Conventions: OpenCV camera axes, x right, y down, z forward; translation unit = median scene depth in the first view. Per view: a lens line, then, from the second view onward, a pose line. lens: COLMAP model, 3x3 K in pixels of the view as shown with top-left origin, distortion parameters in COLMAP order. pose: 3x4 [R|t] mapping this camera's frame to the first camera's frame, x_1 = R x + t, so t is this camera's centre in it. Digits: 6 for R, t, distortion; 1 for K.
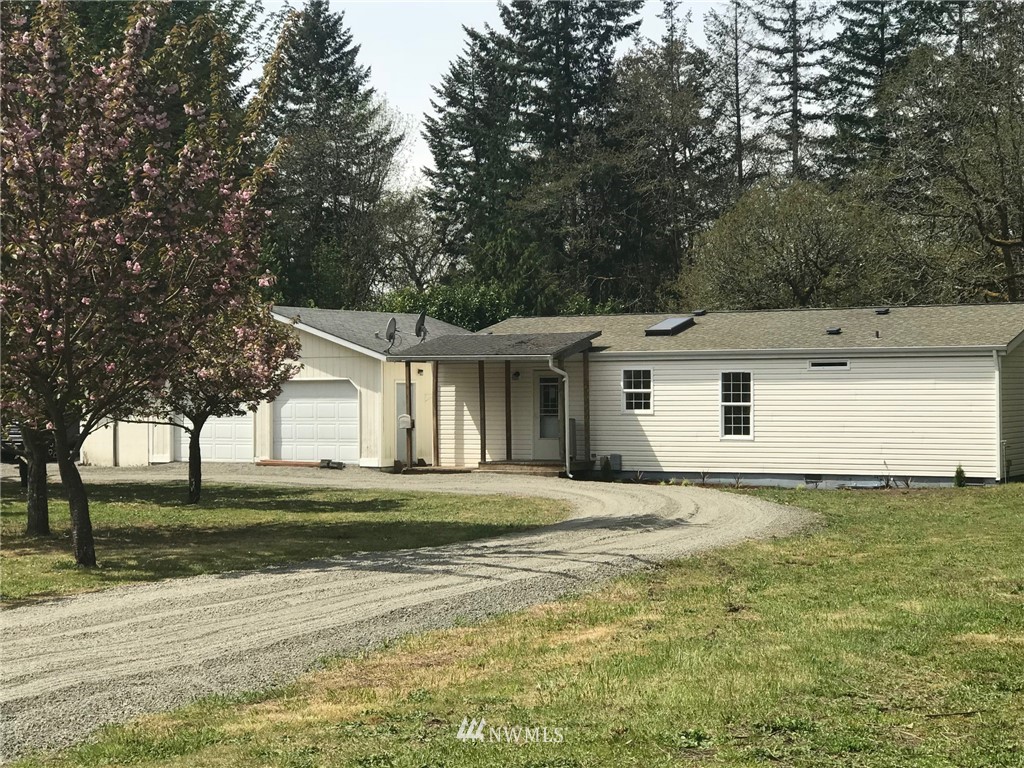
lens RADIAL K [[1781.1, 0, 512.0], [0, 1781.1, 384.0], [0, 0, 1]] dist [-0.003058, 0.236684]
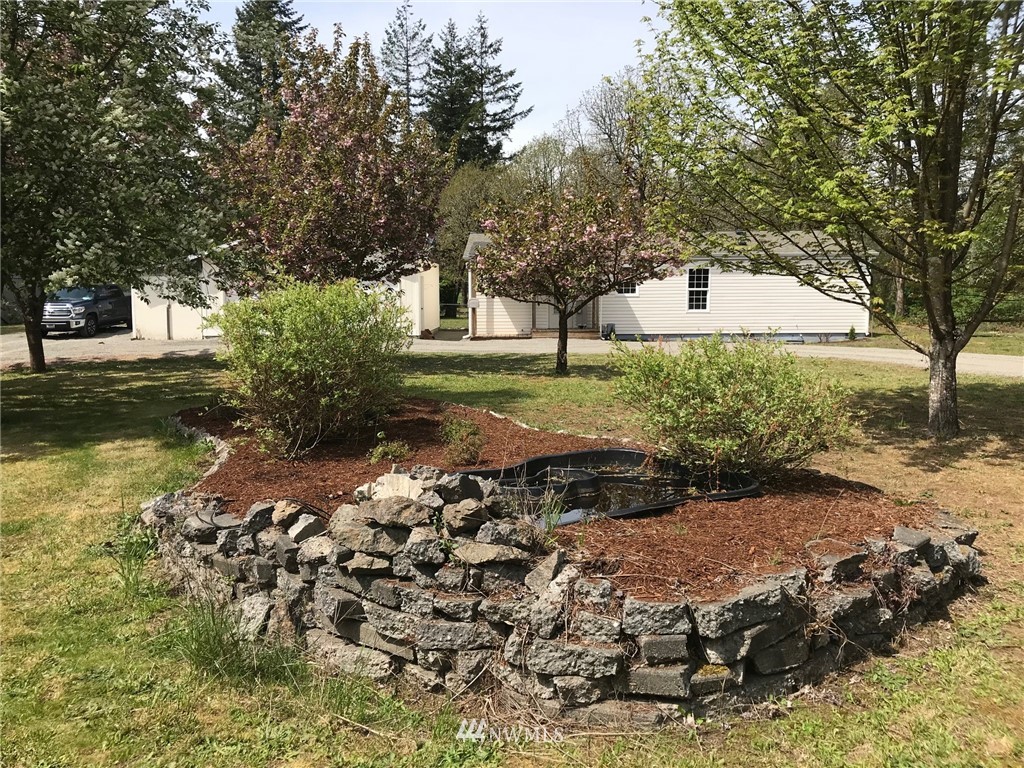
lens RADIAL K [[841.3, 0, 512.7], [0, 841.3, 365.6], [0, 0, 1]] dist [0.010433, -0.010026]
pose [[0.878549, -0.041118, 0.475879, -0.350353], [-0.002103, 0.995945, 0.089936, 0.011414], [-0.477648, -0.080013, 0.874900, 0.415904]]
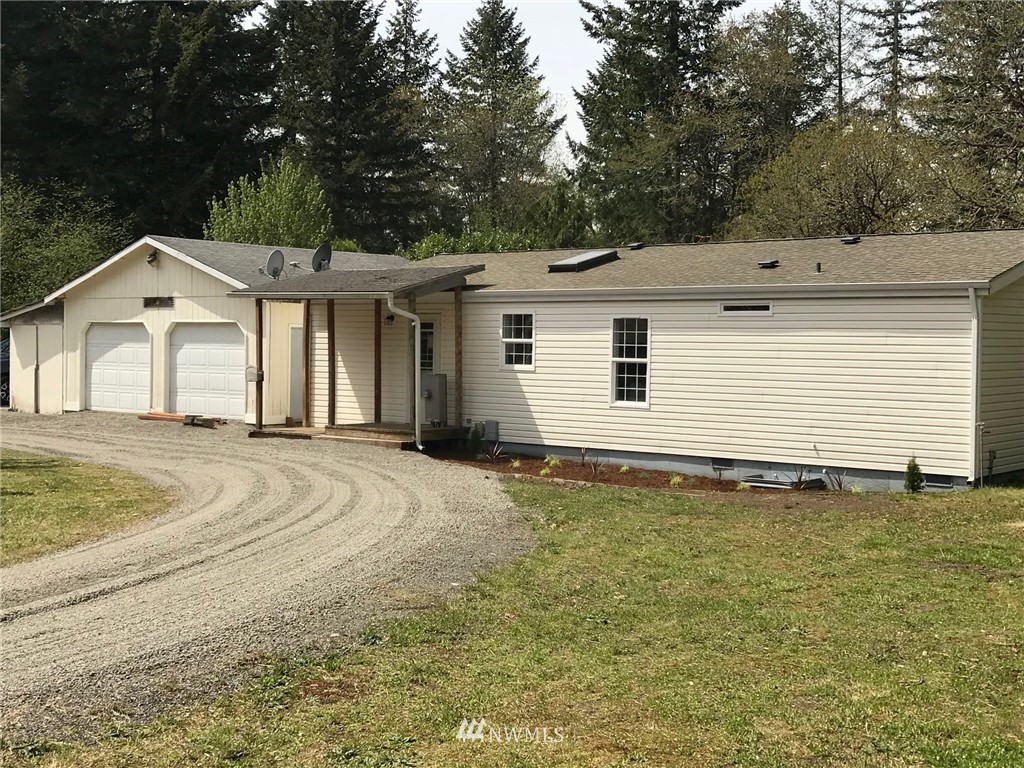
lens RADIAL K [[1344.3, 0, 512.0], [0, 1344.3, 384.0], [0, 0, 1]] dist [0.151028, -0.573293]
pose [[0.985716, 0.022710, -0.166877, 0.165065], [-0.016782, 0.999180, 0.036850, 0.001127], [0.167577, -0.033524, 0.985289, 0.411788]]
